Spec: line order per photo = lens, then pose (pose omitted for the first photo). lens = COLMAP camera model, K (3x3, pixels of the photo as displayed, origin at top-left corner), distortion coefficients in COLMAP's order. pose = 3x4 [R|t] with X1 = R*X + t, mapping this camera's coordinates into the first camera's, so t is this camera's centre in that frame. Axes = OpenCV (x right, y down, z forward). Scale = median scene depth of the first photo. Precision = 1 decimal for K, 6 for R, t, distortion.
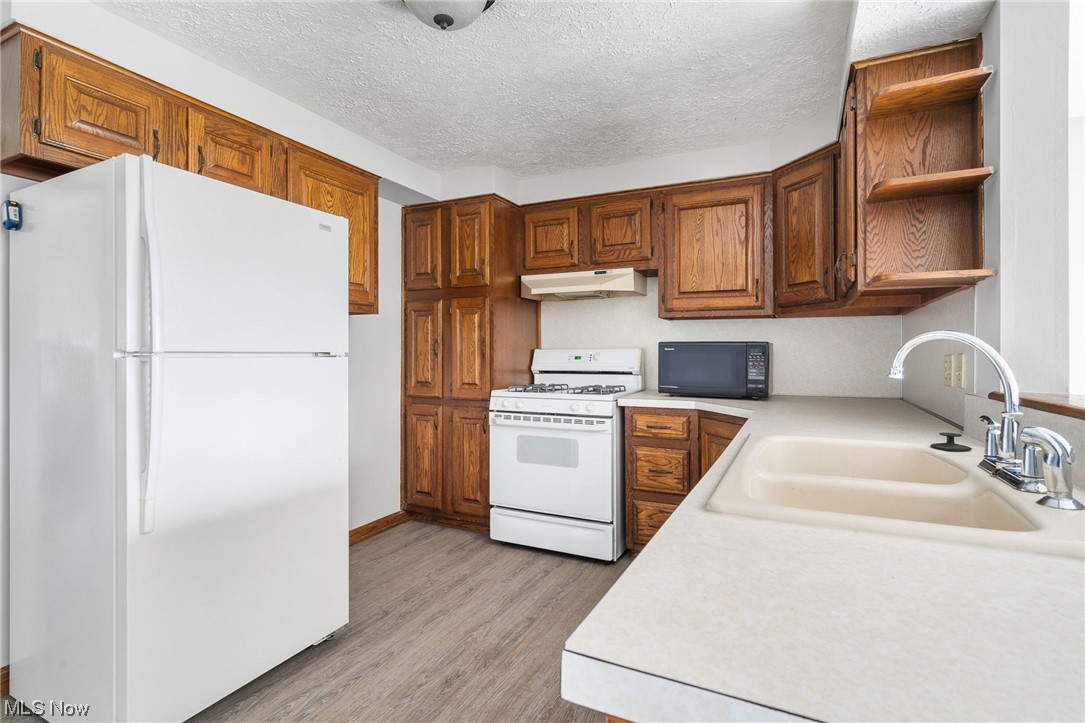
lens RADIAL K [[514.1, 0, 542.2], [0, 514.1, 357.7], [0, 0, 1]] dist [0.004411, 0.000981]
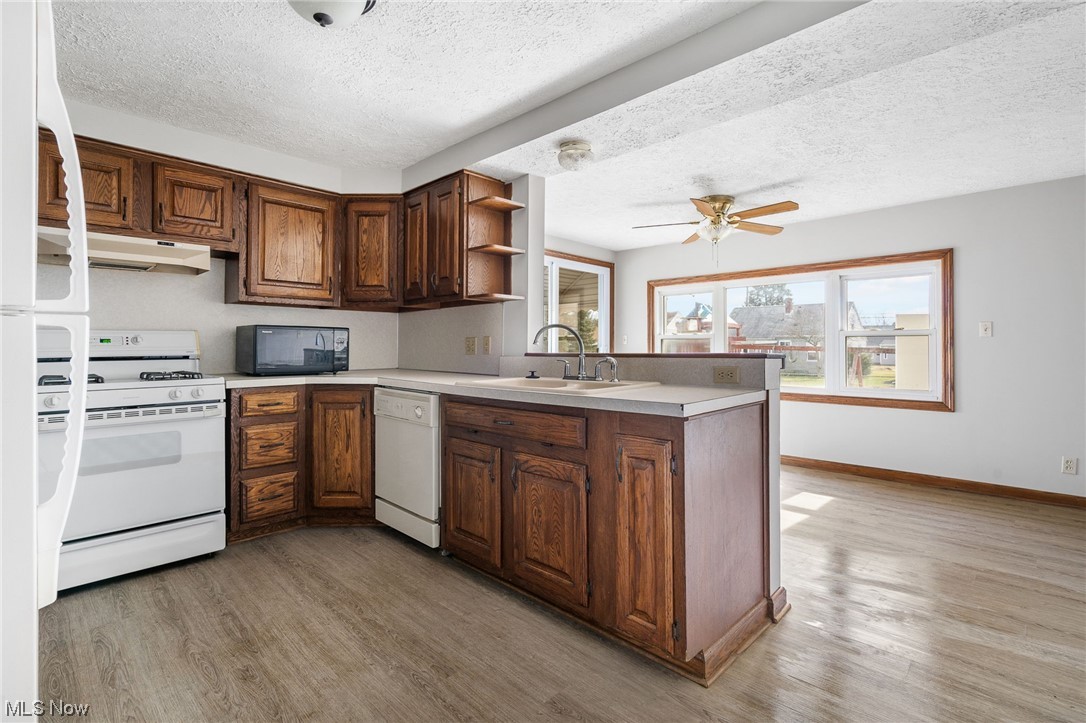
lens RADIAL K [[514.5, 0, 542.6], [0, 514.5, 350.0], [0, 0, 1]] dist [0.004411, 0.000981]
pose [[0.313281, -0.009421, 0.949614, -0.594443], [0.010174, 0.999927, 0.006563, 0.020092], [-0.949606, 0.007606, 0.313354, 0.122916]]
